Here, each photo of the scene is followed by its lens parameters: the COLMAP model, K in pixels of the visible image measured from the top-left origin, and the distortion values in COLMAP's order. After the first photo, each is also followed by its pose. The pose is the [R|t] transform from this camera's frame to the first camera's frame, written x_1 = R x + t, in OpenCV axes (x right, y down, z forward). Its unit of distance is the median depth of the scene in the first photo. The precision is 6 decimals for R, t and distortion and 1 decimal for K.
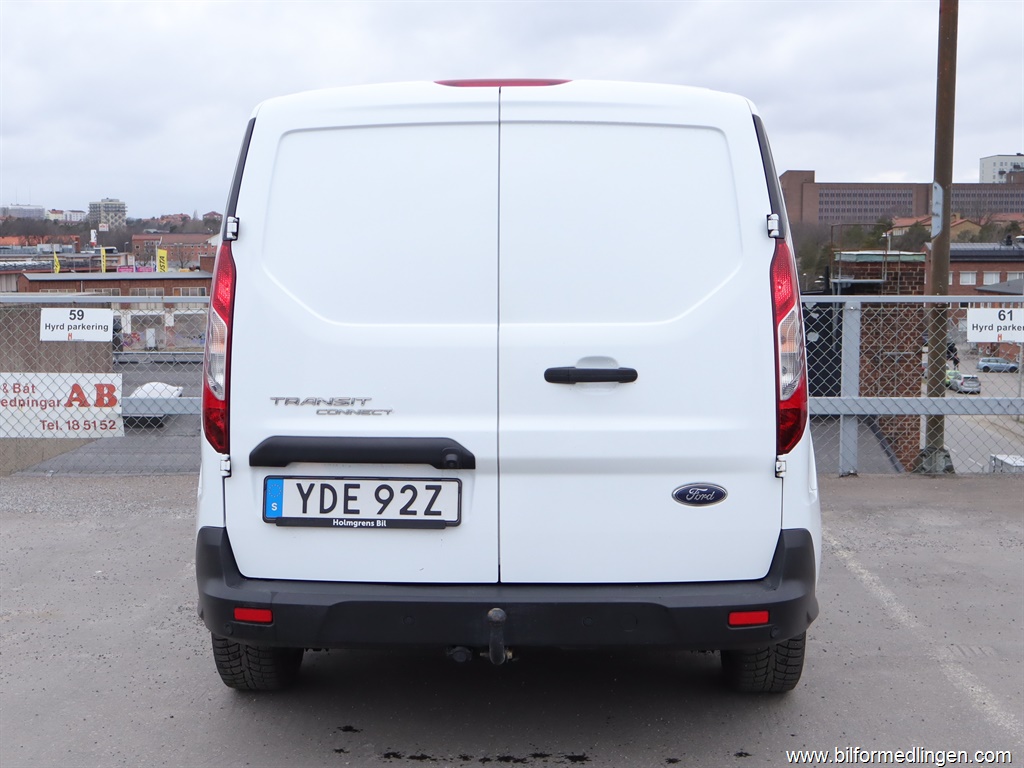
lens RADIAL K [[1402.0, 0, 489.0], [0, 1402.0, 419.7], [0, 0, 1]] dist [0.030221, 0.000000]
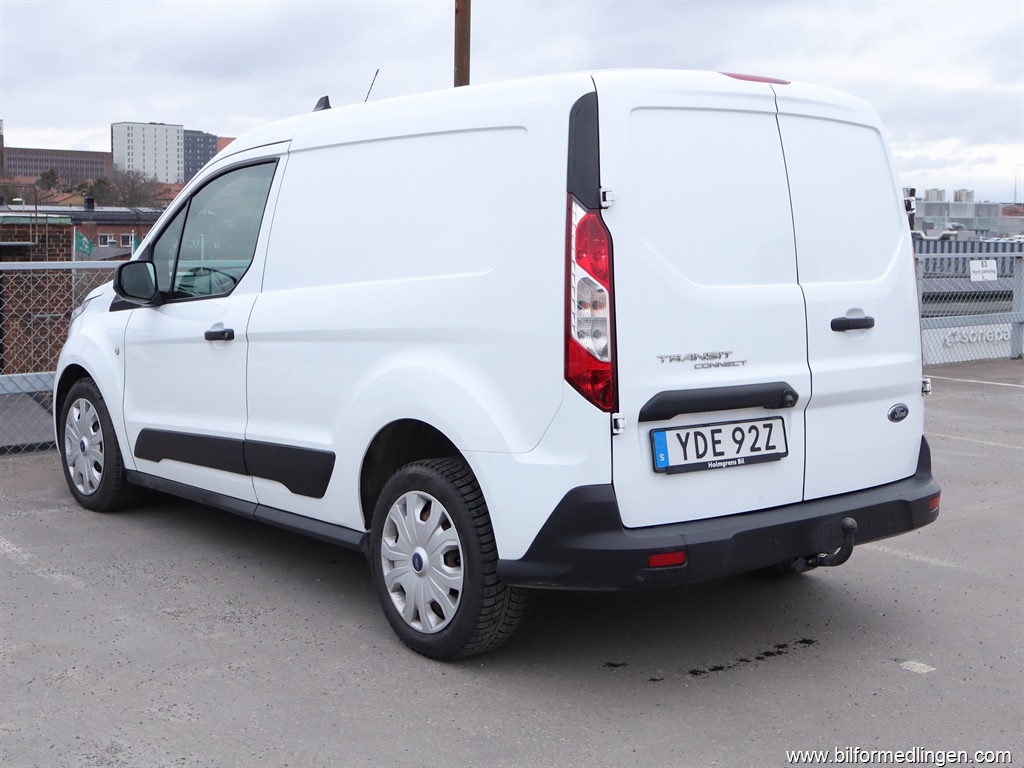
lens RADIAL K [[1423.3, 0, 511.4], [0, 1423.3, 375.2], [0, 0, 1]] dist [-0.035248, 0.000000]
pose [[0.742081, -0.062597, 0.667381, -0.969817], [0.065962, 0.997617, 0.020227, -0.030744], [-0.667057, 0.029011, 0.744441, 0.264175]]
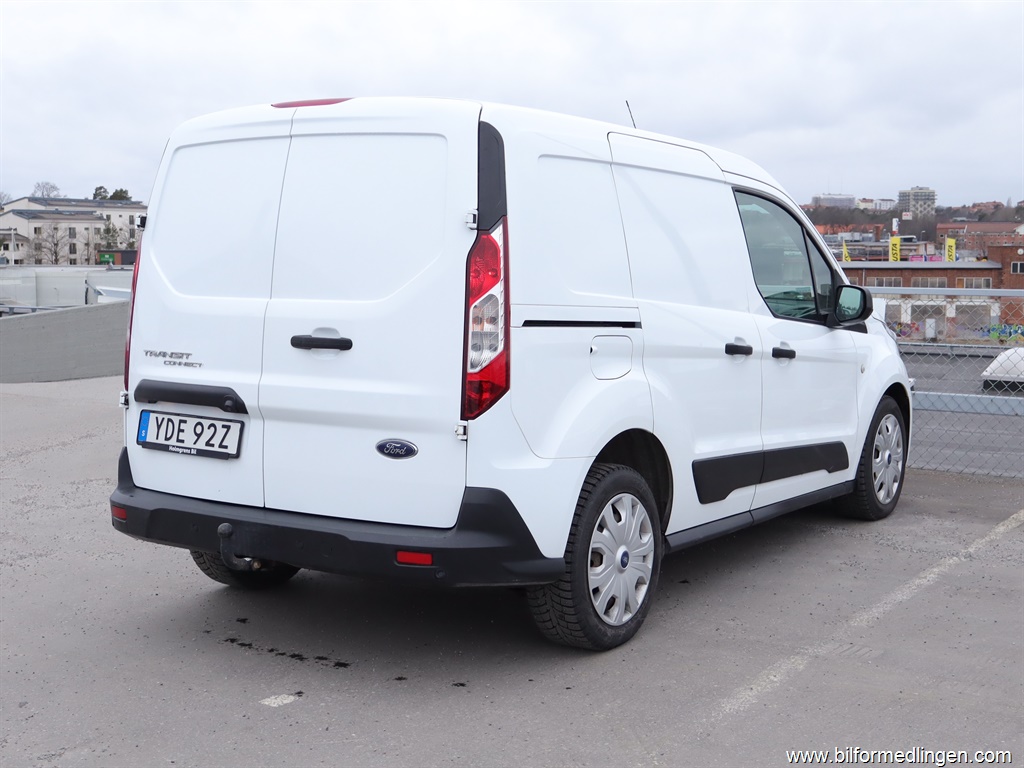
lens RADIAL K [[1402.0, 0, 510.9], [0, 1402.0, 392.5], [0, 0, 1]] dist [0.030221, 0.000000]
pose [[0.858845, 0.060334, -0.508670, 0.815685], [-0.066241, 0.997782, 0.006505, -0.007500], [0.507935, 0.028108, 0.860937, 0.040316]]
